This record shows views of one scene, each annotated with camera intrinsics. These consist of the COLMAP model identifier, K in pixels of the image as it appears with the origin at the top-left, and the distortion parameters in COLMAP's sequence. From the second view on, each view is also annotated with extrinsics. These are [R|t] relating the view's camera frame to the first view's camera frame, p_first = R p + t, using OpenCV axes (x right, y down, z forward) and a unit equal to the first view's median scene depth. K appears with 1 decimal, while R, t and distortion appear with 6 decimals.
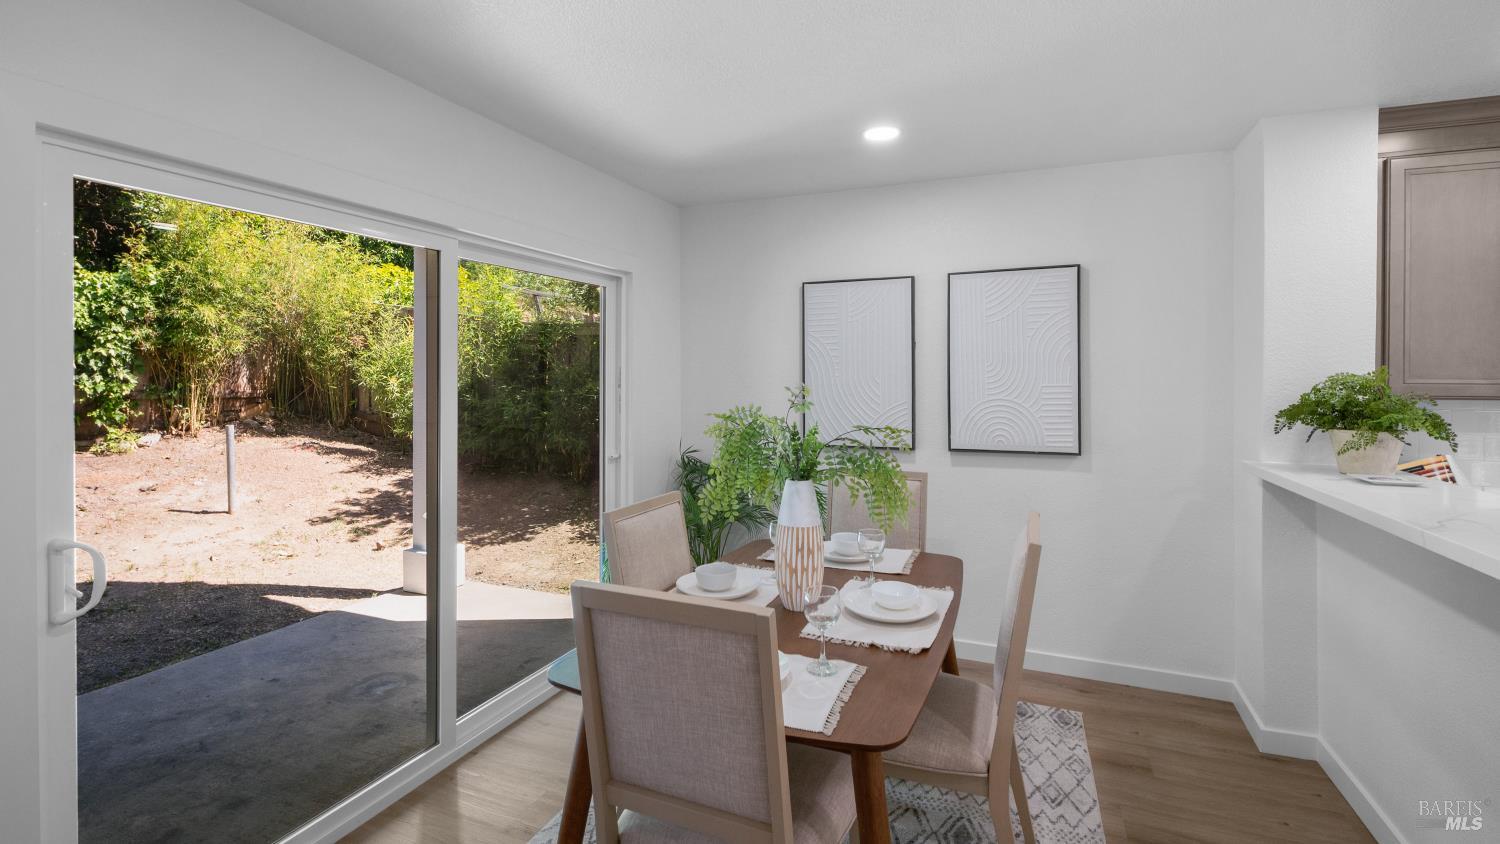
lens RADIAL K [[675.6, 0, 749.3], [0, 675.6, 379.5], [0, 0, 1]] dist [0.002409, -0.004342]
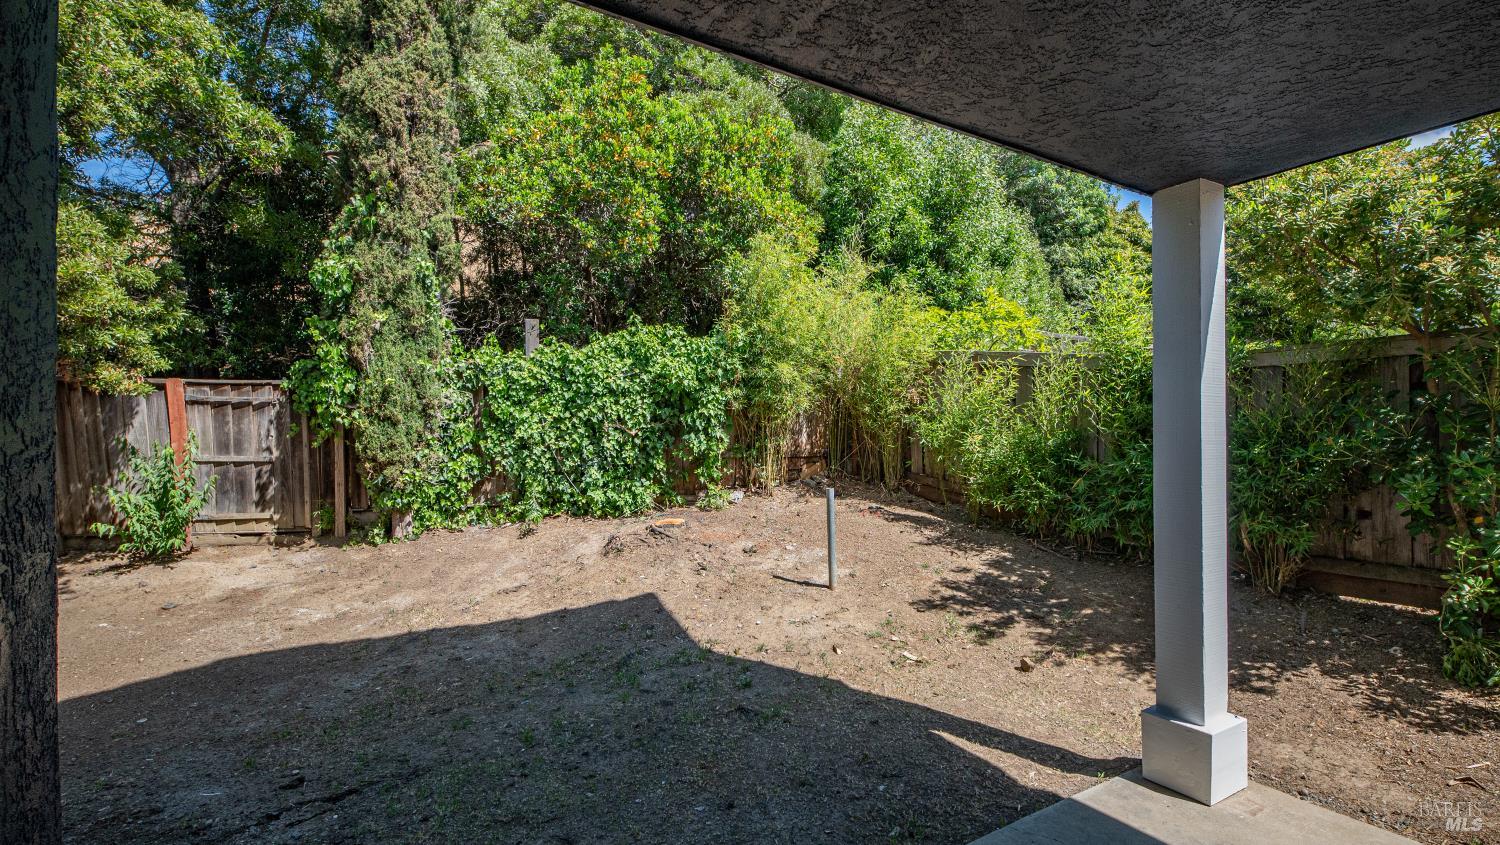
lens RADIAL K [[675.6, 0, 753.4], [0, 675.6, 433.2], [0, 0, 1]] dist [0.002409, -0.004342]
pose [[0.813103, -0.011705, -0.582003, -0.279434], [0.006378, 0.999917, -0.011200, 0.003833], [0.582085, 0.005395, 0.813110, 0.184379]]
